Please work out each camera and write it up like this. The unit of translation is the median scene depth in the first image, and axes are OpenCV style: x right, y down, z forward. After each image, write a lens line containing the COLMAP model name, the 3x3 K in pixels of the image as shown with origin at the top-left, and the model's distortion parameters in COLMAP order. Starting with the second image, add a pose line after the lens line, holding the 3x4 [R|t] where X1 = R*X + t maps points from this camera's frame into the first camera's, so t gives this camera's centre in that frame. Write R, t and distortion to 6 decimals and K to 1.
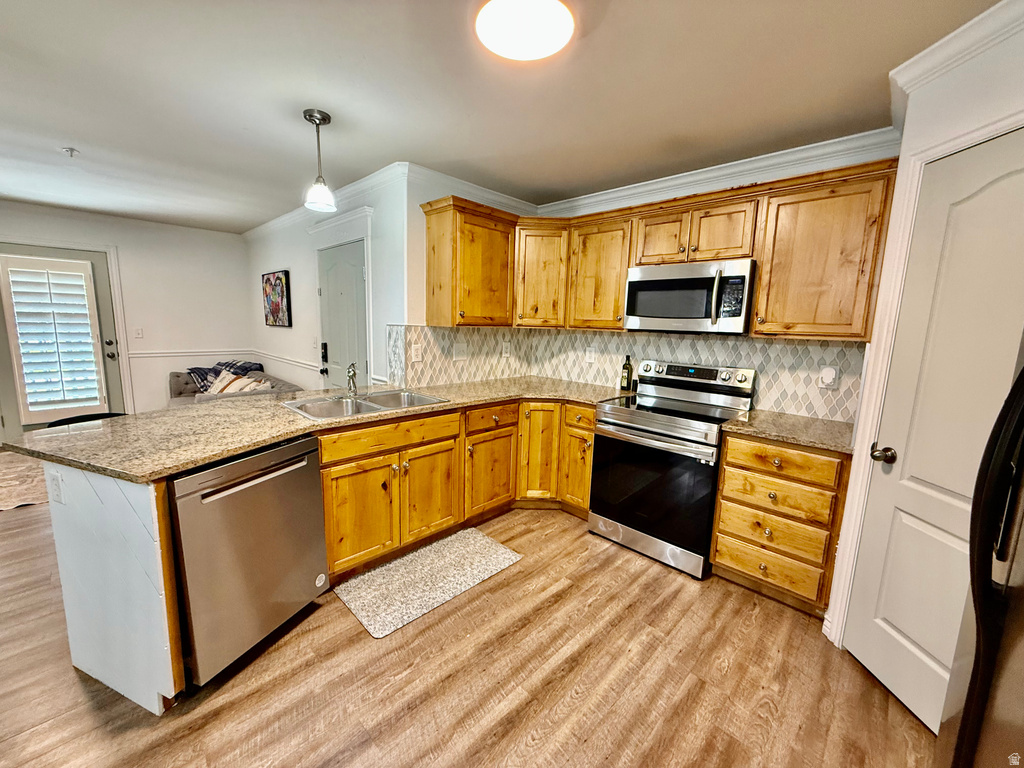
lens RADIAL K [[407.7, 0, 508.0], [0, 407.7, 384.0], [0, 0, 1]] dist [-0.002967, 0.001066]
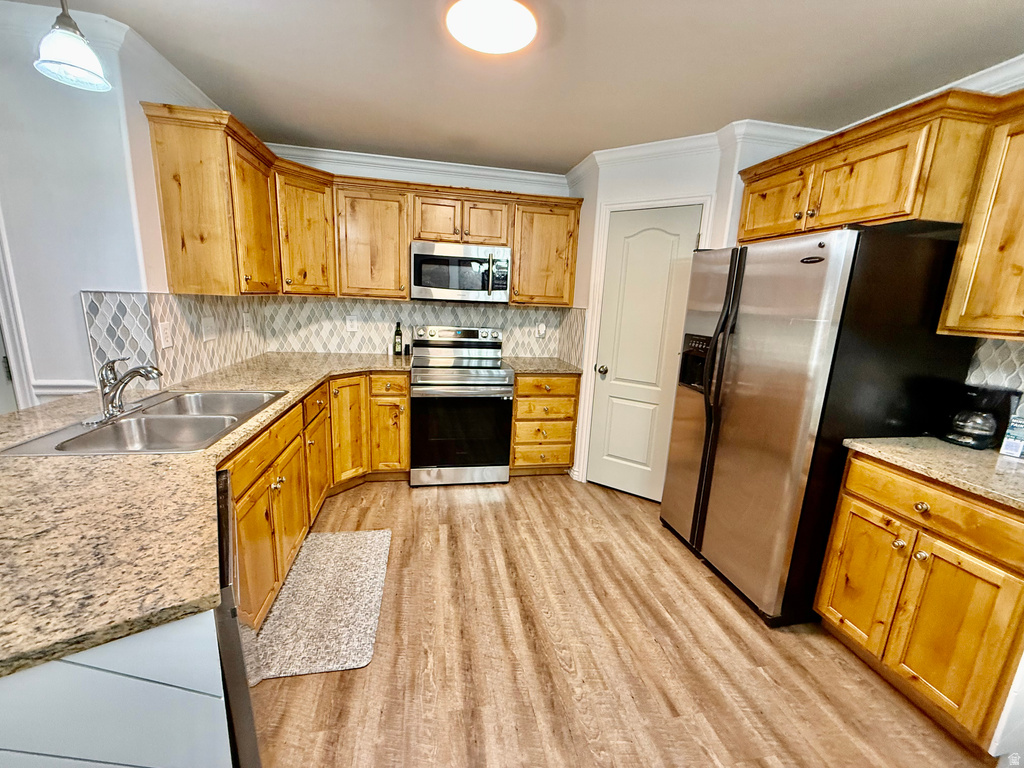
lens RADIAL K [[407.7, 0, 508.2], [0, 407.7, 383.6], [0, 0, 1]] dist [-0.002967, 0.001066]
pose [[0.569455, -0.172139, 0.803797, -0.493173], [0.095328, 0.985060, 0.143421, -0.042840], [-0.816476, -0.005047, 0.577357, 0.167158]]
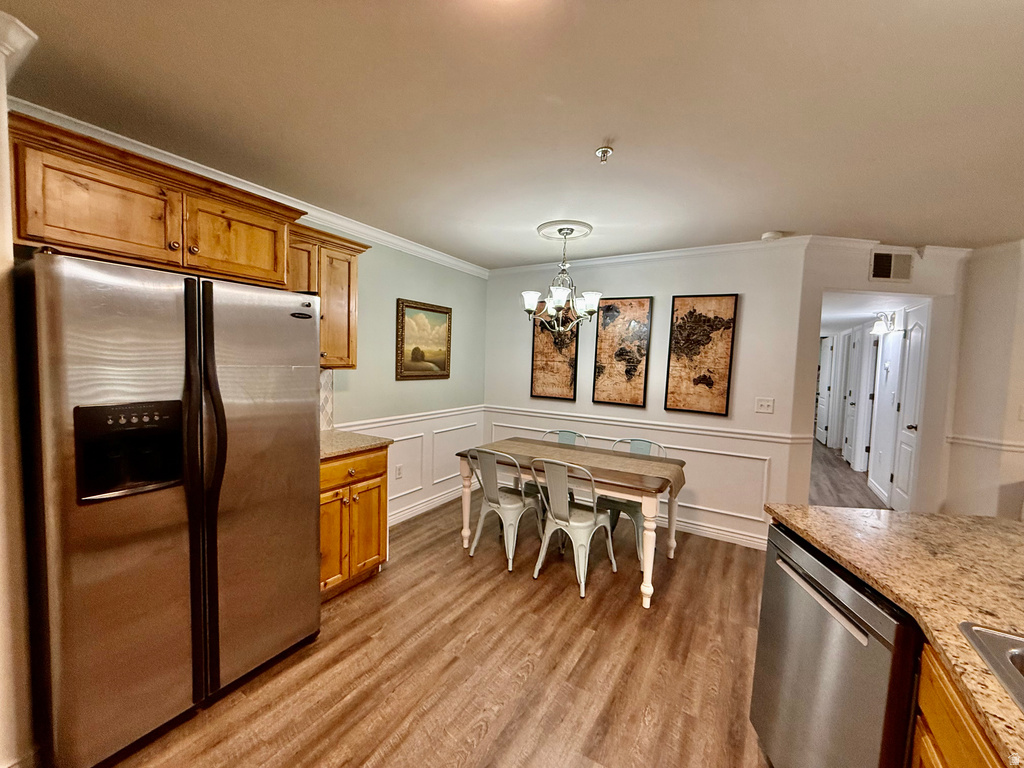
lens RADIAL K [[407.7, 0, 507.1], [0, 407.7, 384.6], [0, 0, 1]] dist [-0.002967, 0.001066]
pose [[-0.973493, -0.041627, -0.224898, 0.076833], [-0.086905, 0.976873, 0.195361, -0.143010], [0.211564, 0.209727, -0.954597, 0.896701]]
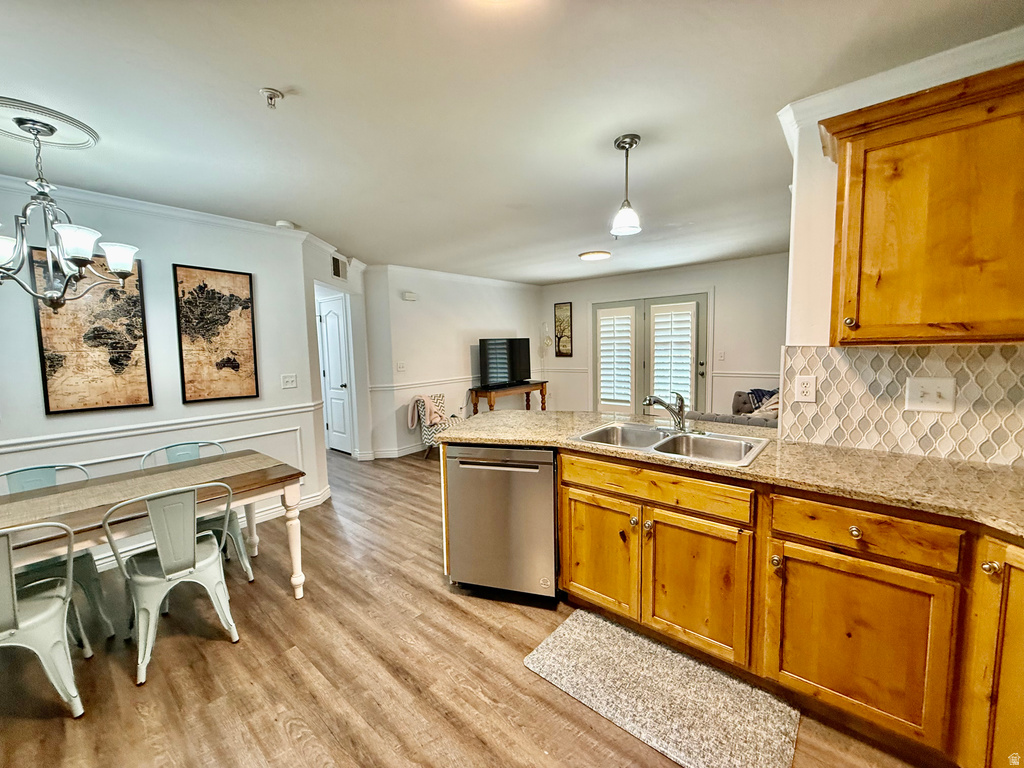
lens RADIAL K [[407.7, 0, 507.7], [0, 407.7, 383.6], [0, 0, 1]] dist [-0.002967, 0.001066]
pose [[0.065307, 0.067211, -0.995599, 0.412003], [-0.120517, 0.990957, 0.058992, -0.070576], [0.990561, 0.116134, 0.072816, 0.533743]]
